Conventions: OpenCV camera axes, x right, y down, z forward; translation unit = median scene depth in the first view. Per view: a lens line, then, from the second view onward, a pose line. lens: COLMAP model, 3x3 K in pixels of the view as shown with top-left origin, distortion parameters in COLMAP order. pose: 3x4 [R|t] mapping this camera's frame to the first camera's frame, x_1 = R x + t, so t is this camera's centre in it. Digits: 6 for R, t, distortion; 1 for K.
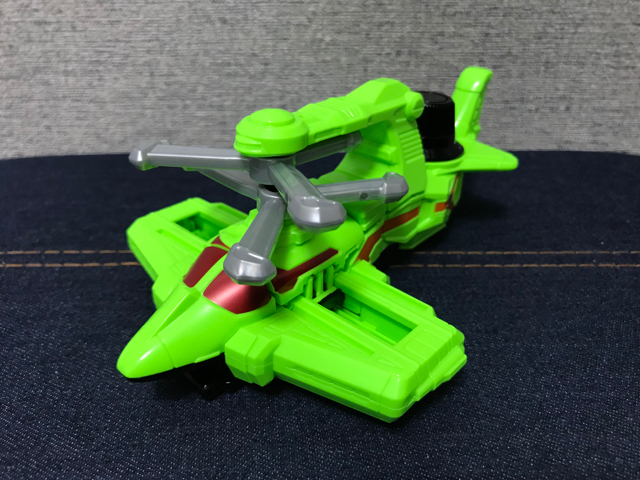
lens RADIAL K [[549.9, 0, 320.0], [0, 549.9, 240.0], [0, 0, 1]] dist [-0.011147, -0.013314]
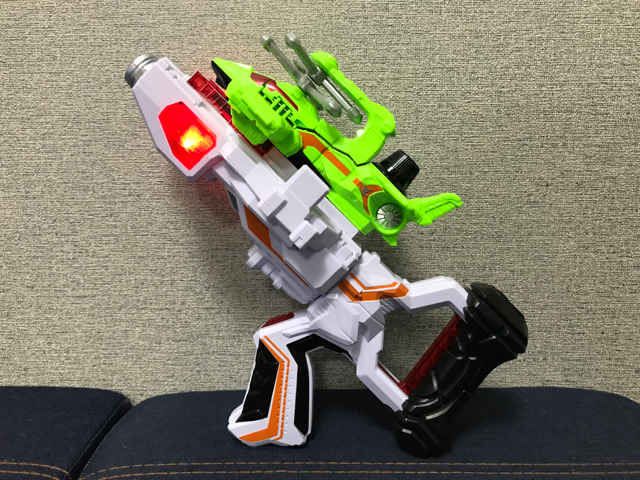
lens RADIAL K [[539.1, 0, 320.0], [0, 539.1, 240.0], [0, 0, 1]] dist [0.003391, 0.000121]
pose [[0.999910, -0.003566, -0.012959, -0.155965], [-0.001150, 0.937942, -0.346790, -0.034255], [0.013391, 0.346774, 0.937853, -0.551486]]
